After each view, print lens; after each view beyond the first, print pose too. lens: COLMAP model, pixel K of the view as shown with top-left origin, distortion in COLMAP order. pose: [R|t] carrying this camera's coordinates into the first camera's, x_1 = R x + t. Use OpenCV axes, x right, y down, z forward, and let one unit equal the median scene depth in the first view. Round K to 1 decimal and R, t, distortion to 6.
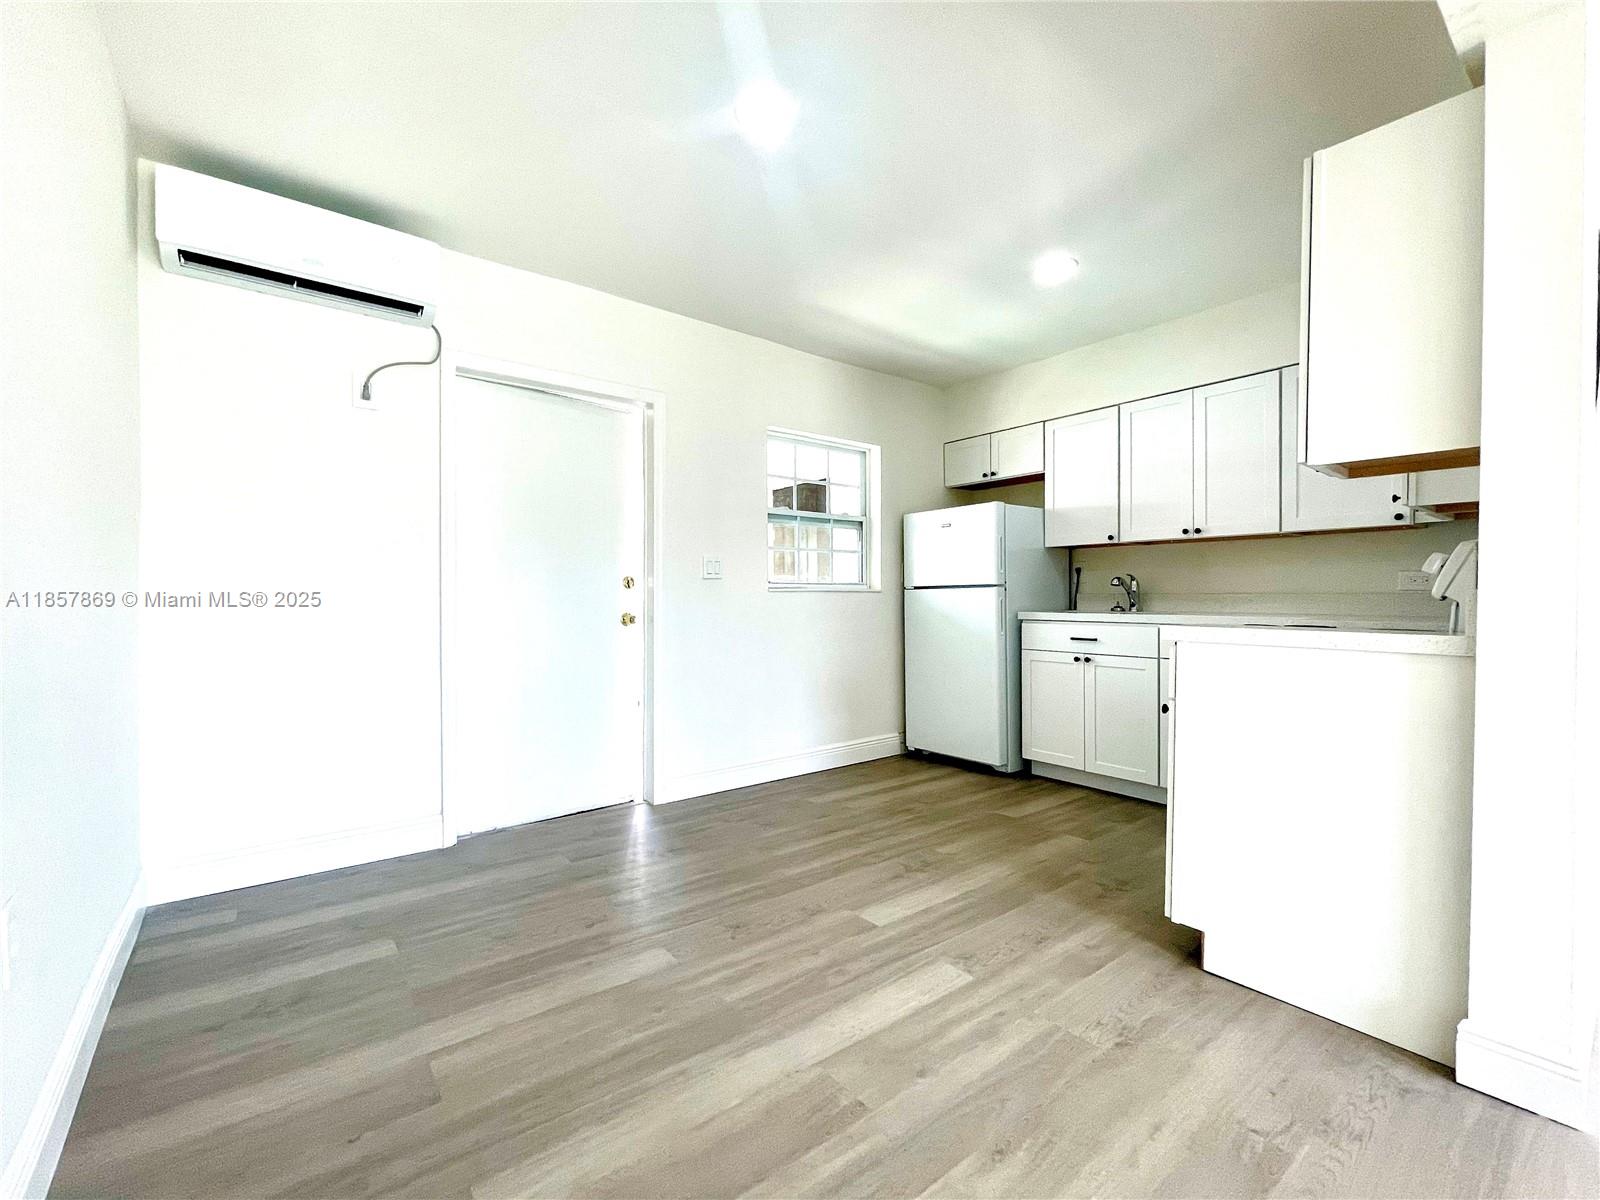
lens RADIAL K [[688.5, 0, 800.0], [0, 688.5, 600.0], [0, 0, 1]] dist [0.001654, 0.000113]
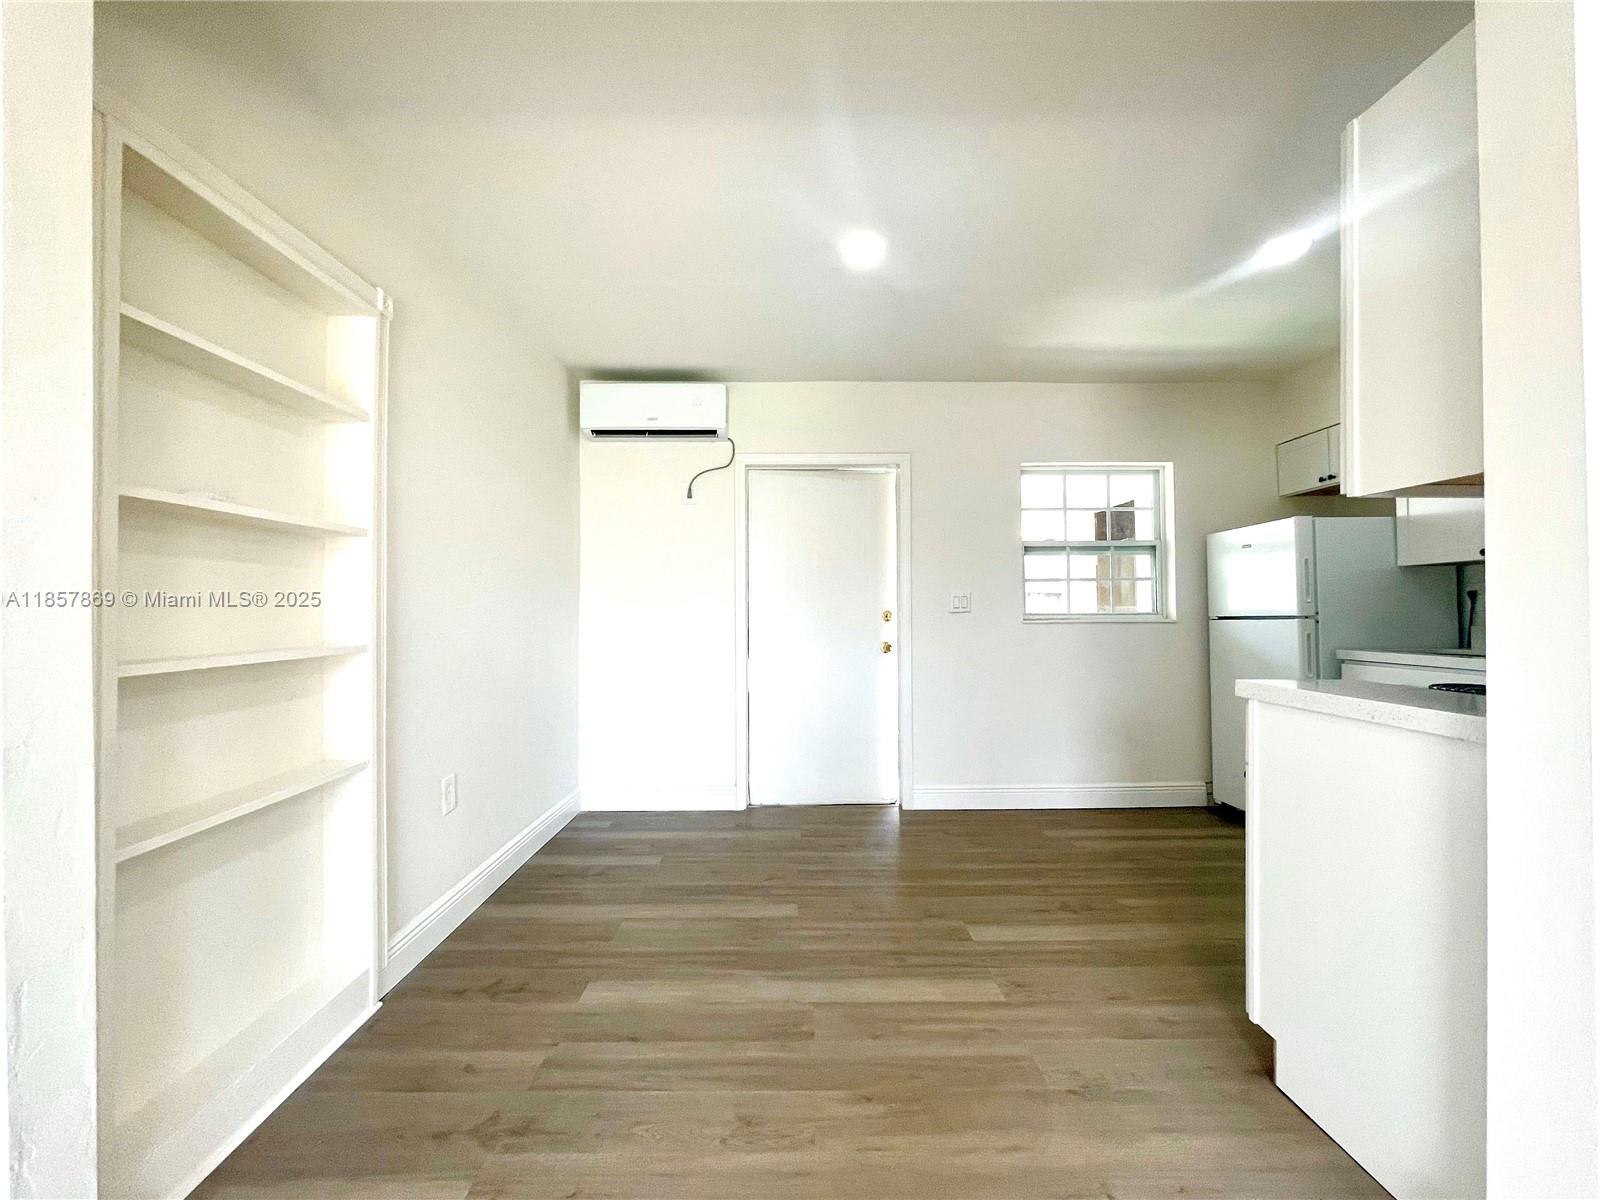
lens RADIAL K [[688.5, 0, 800.0], [0, 688.5, 600.0], [0, 0, 1]] dist [0.001654, 0.000113]
pose [[0.795810, -0.016330, -0.605326, 0.346616], [0.001434, 0.999684, -0.025084, -0.024308], [0.605544, 0.019095, 0.795582, -0.029092]]
